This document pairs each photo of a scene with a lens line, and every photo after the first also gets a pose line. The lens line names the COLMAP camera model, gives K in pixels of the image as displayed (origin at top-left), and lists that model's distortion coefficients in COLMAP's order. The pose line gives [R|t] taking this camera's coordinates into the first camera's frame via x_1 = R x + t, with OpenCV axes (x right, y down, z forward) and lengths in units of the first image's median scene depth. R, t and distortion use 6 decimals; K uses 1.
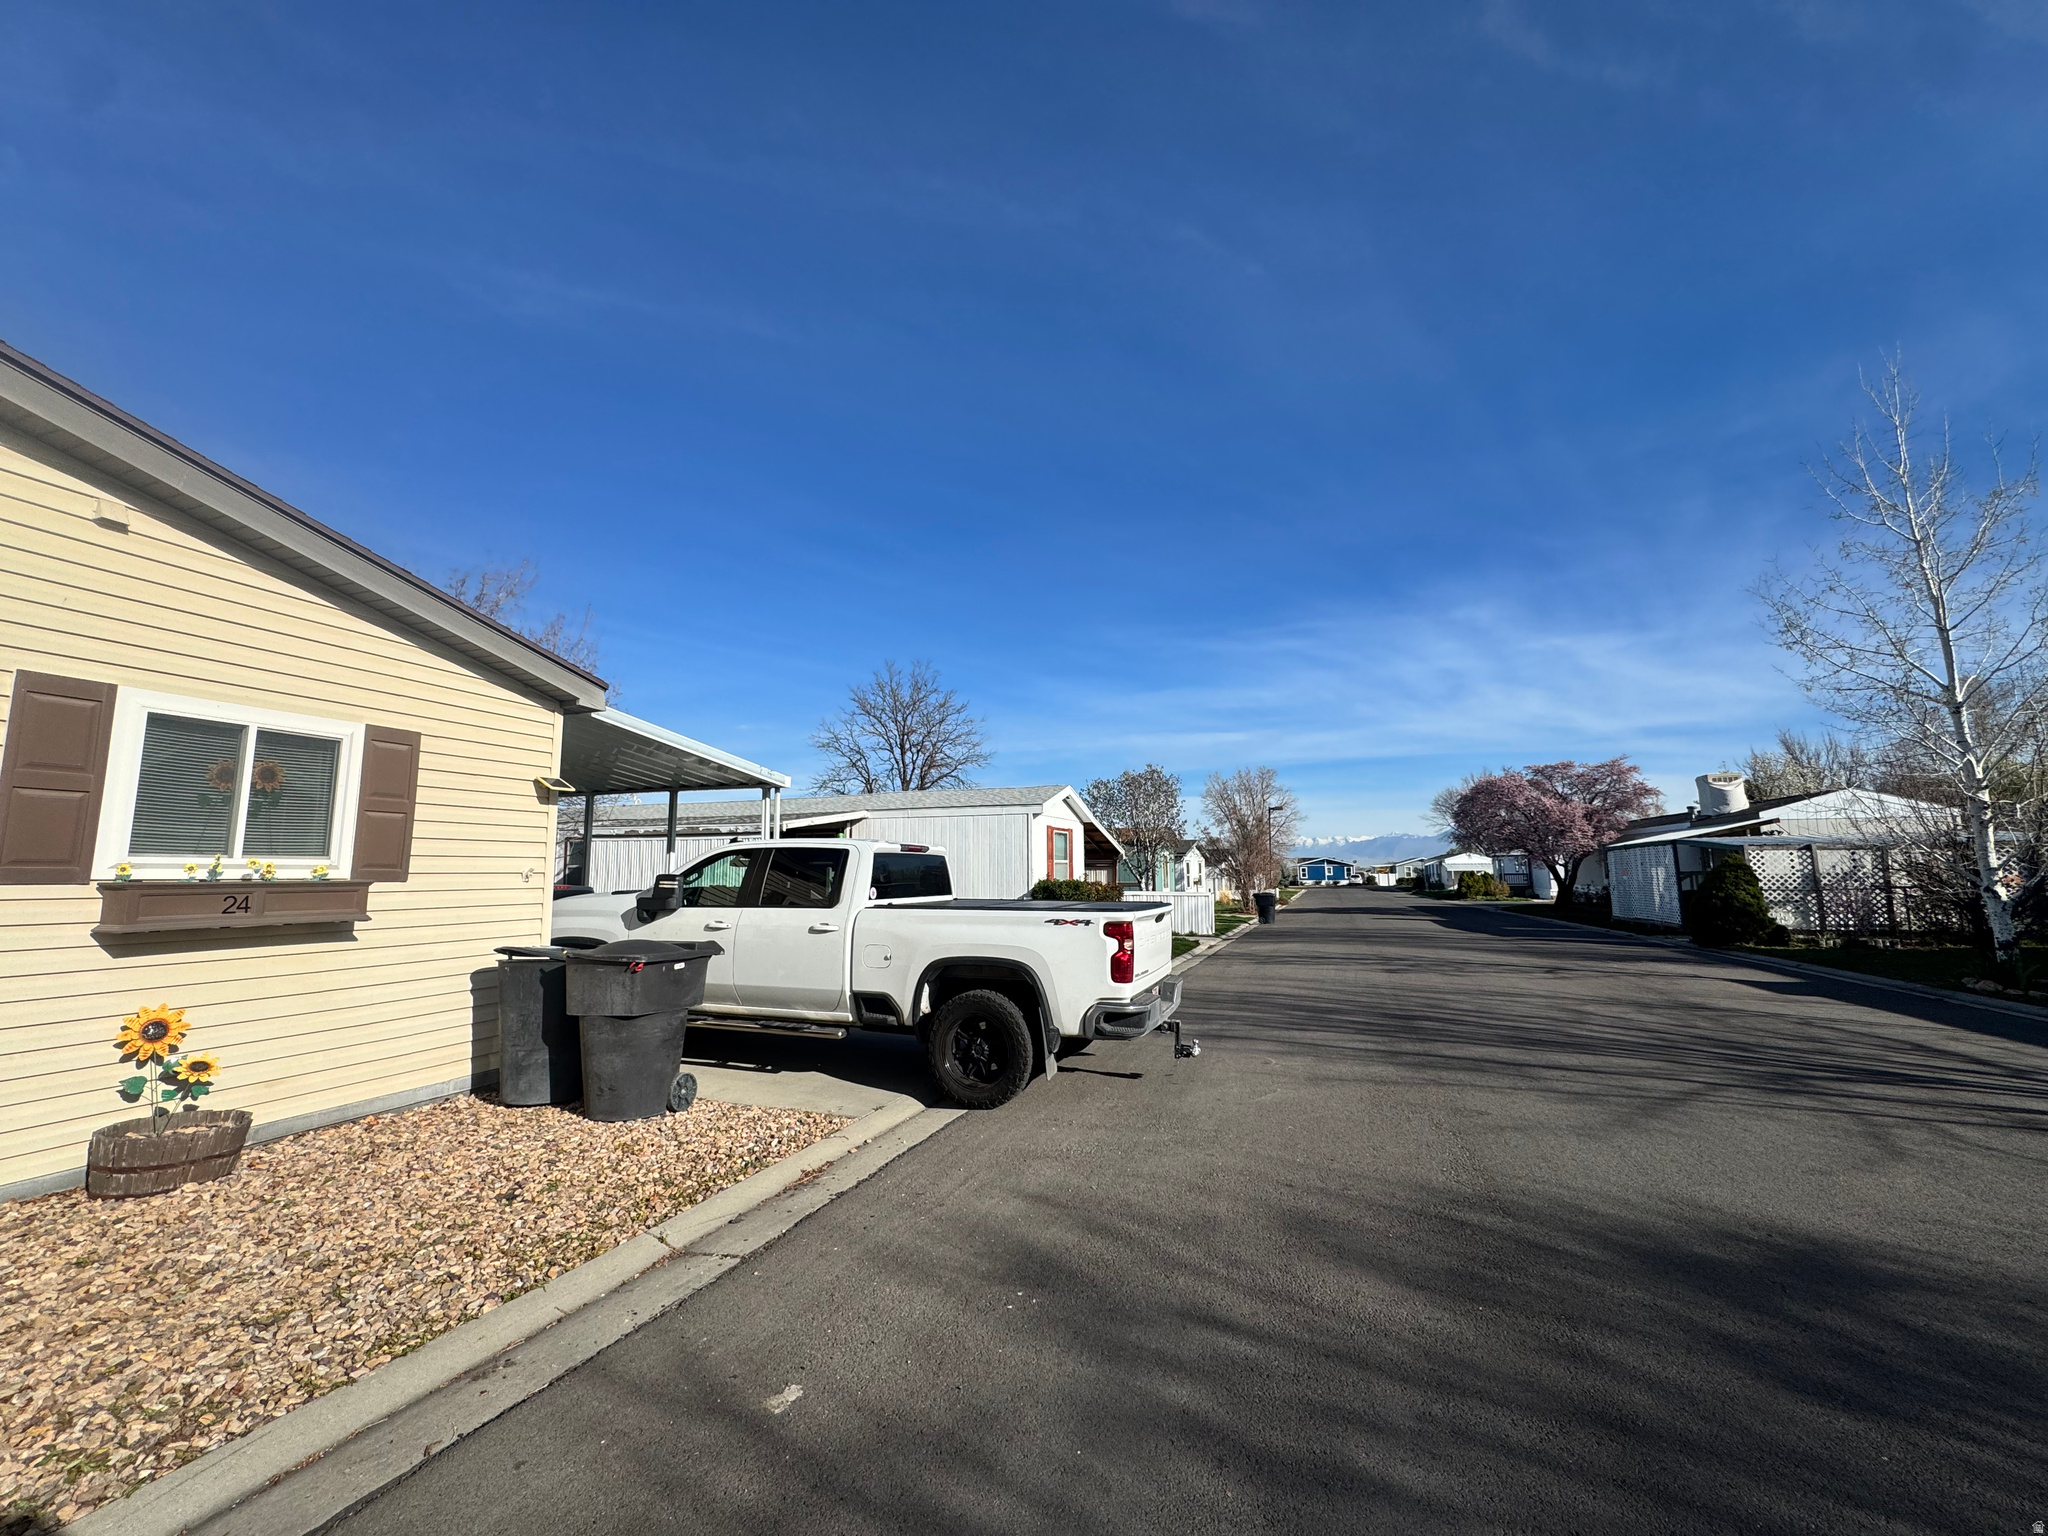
lens RADIAL K [[813.5, 0, 1018.1], [0, 813.5, 767.9], [0, 0, 1]] dist [-0.005599, 0.001342]
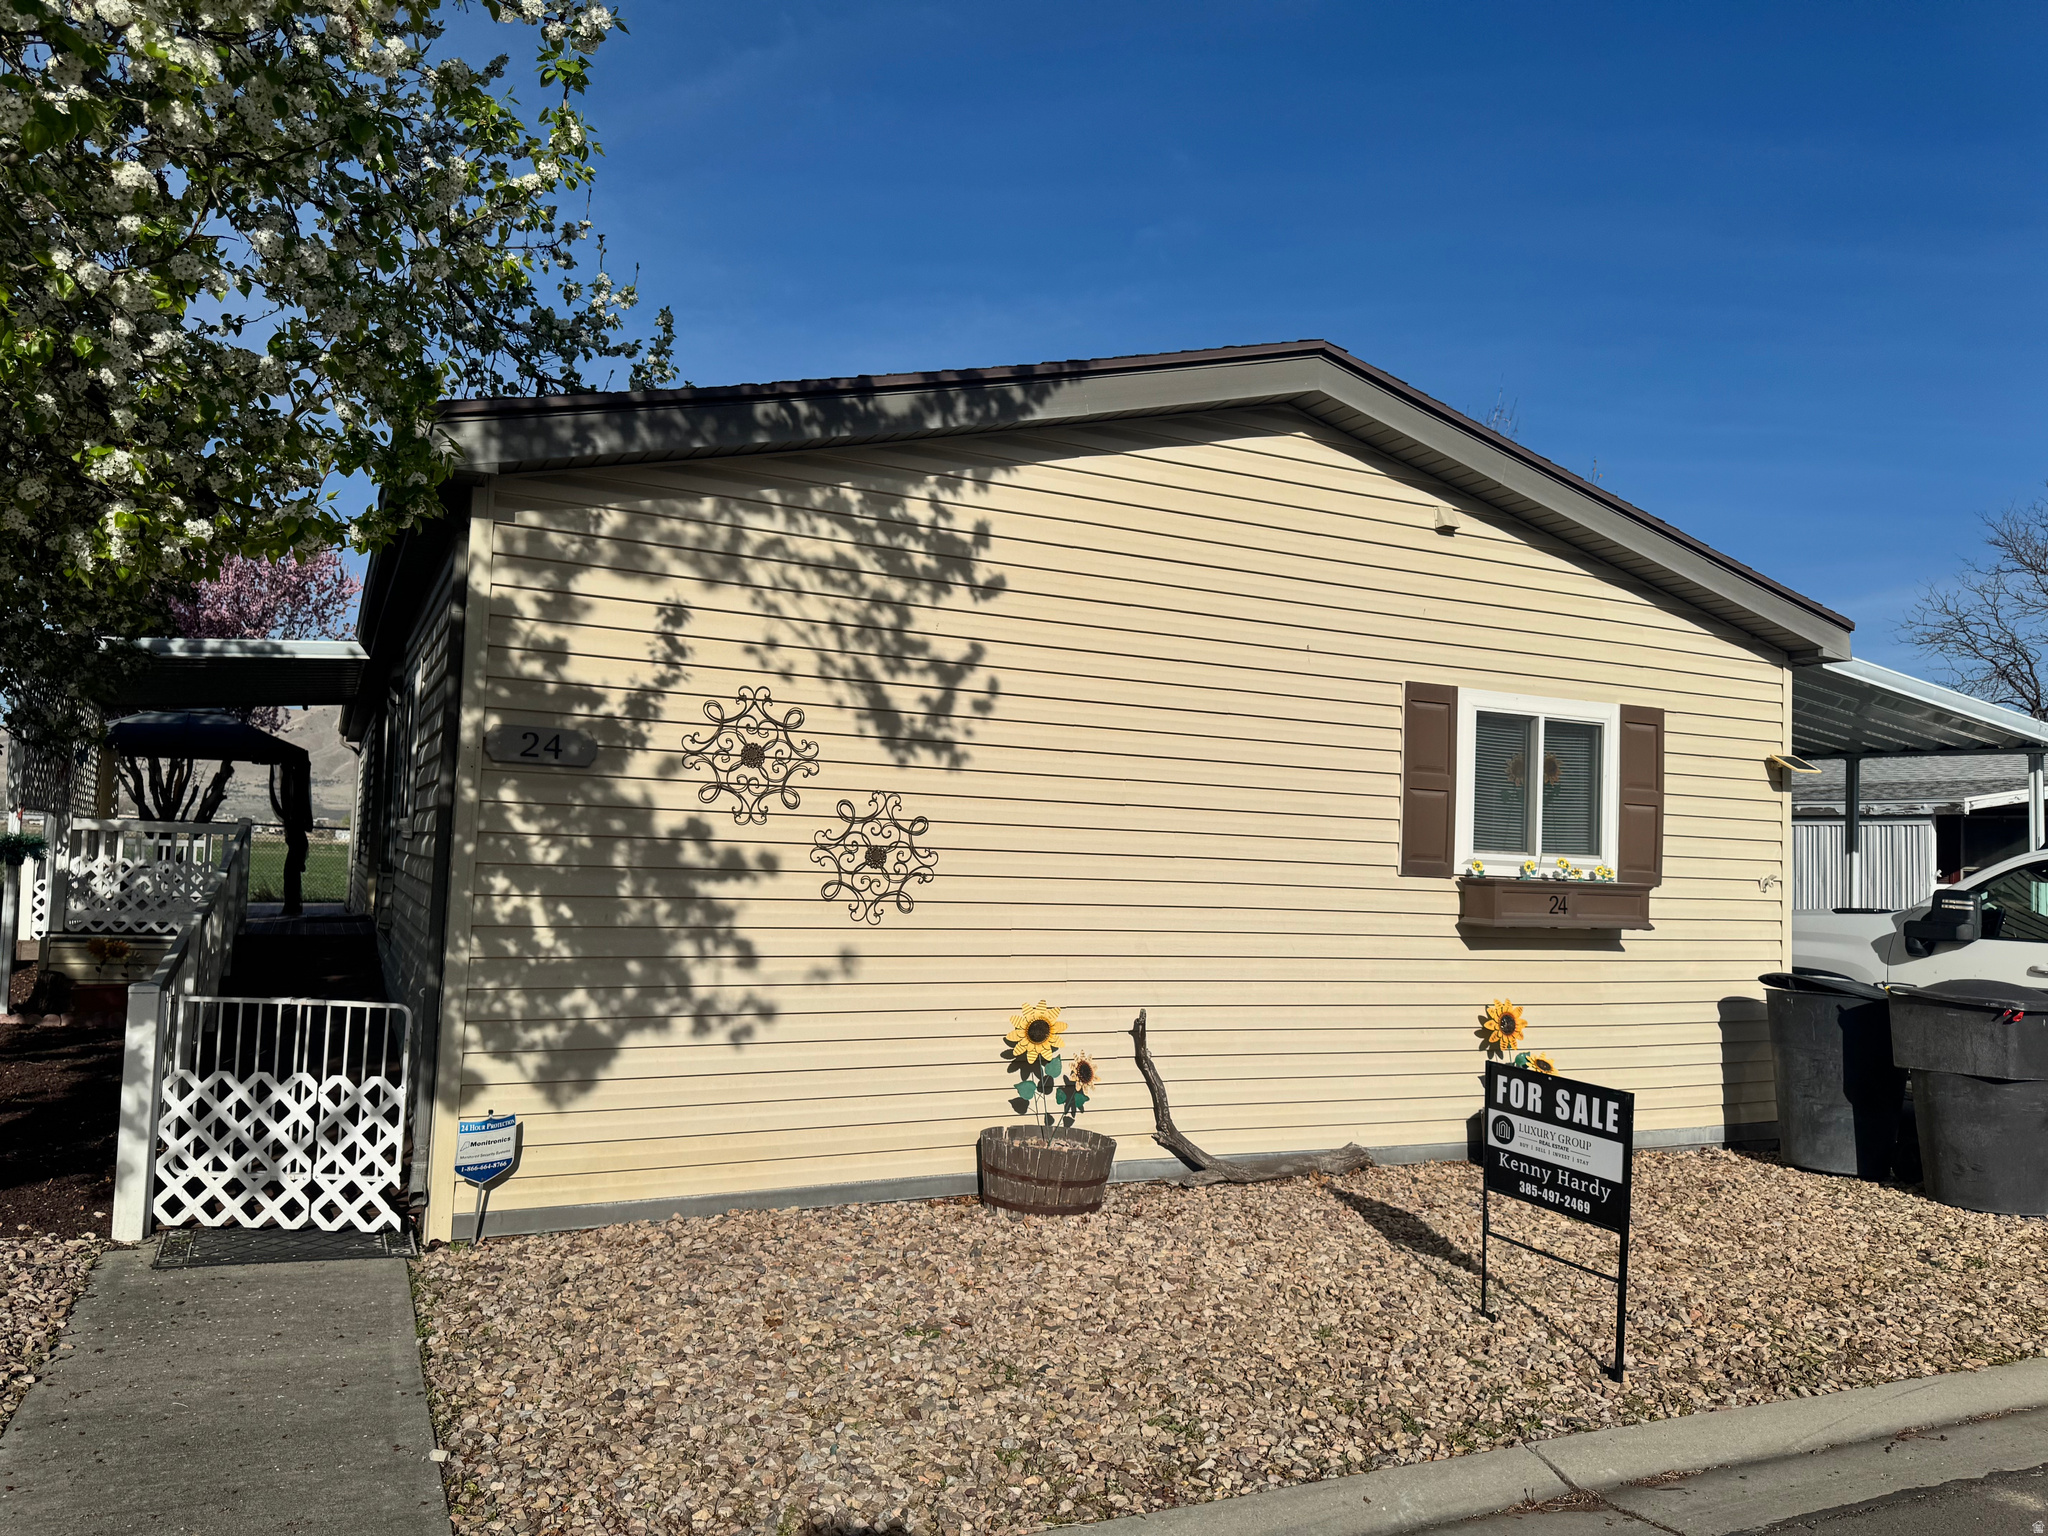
lens RADIAL K [[1429.2, 0, 1032.8], [0, 1429.2, 782.2], [0, 0, 1]] dist [0.089134, -0.109074]
pose [[0.732768, 0.001321, -0.680477, -0.201243], [0.045853, 0.997629, 0.051313, -0.076924], [0.678932, -0.068802, 0.730970, -0.549599]]
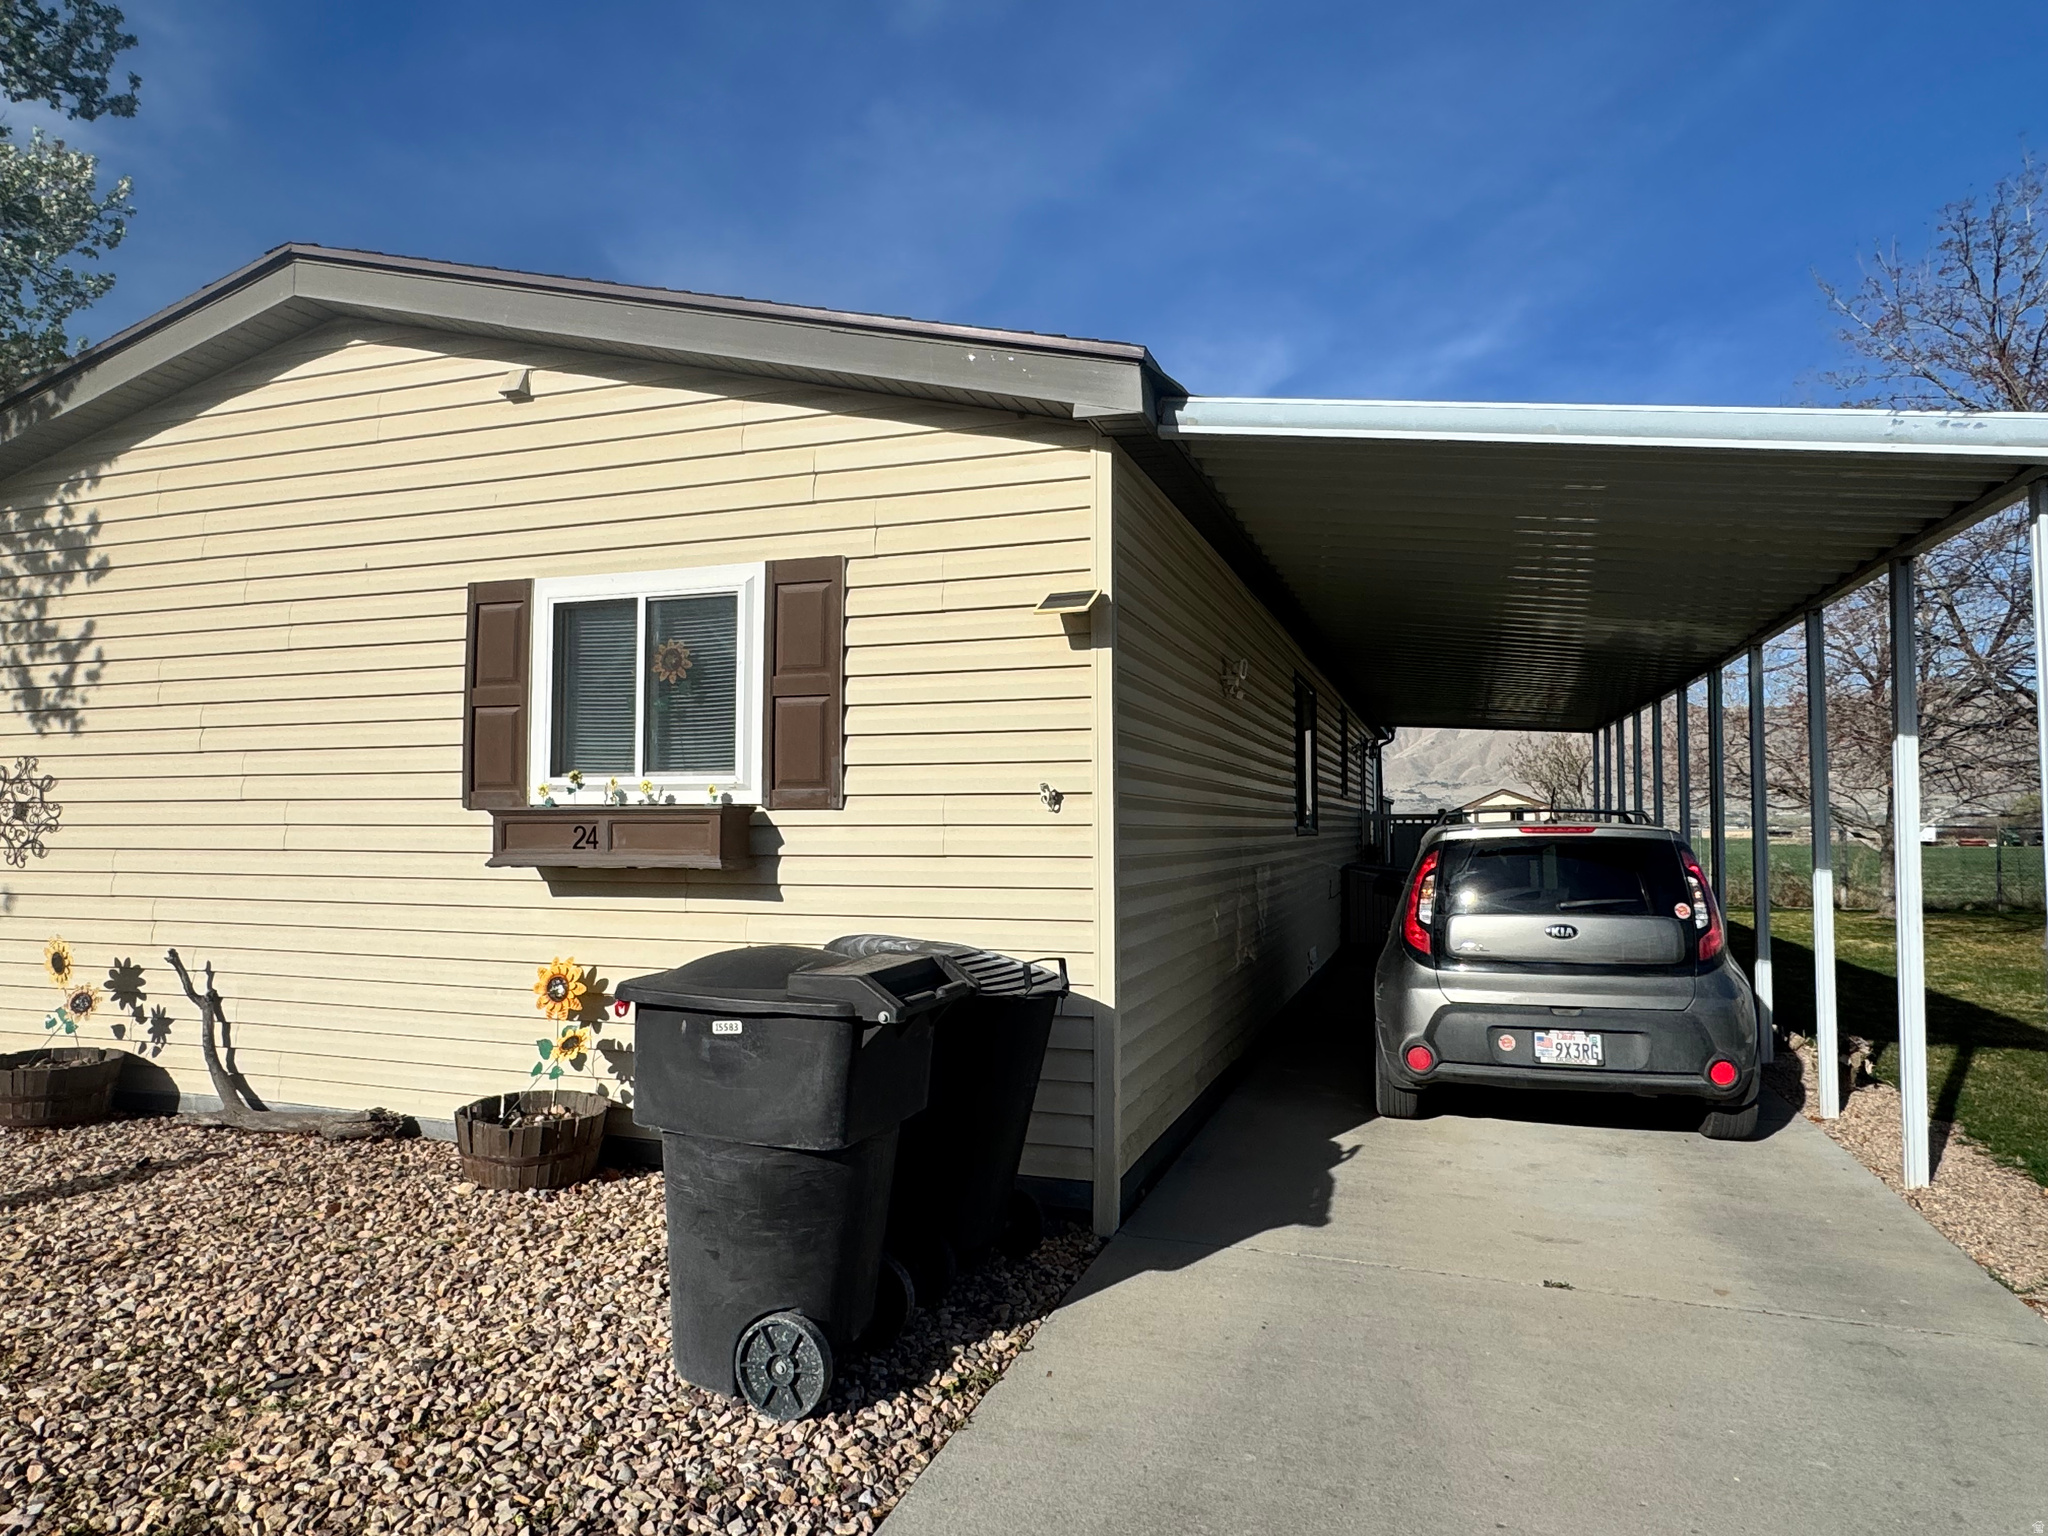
lens RADIAL K [[1257.5, 0, 1011.3], [0, 1257.5, 773.0], [0, 0, 1]] dist [-0.000681, -0.000014]
pose [[0.039921, -0.030650, -0.998733, 0.171070], [0.131651, 0.990977, -0.025150, 0.153739], [0.990492, -0.130480, 0.043596, 1.086714]]
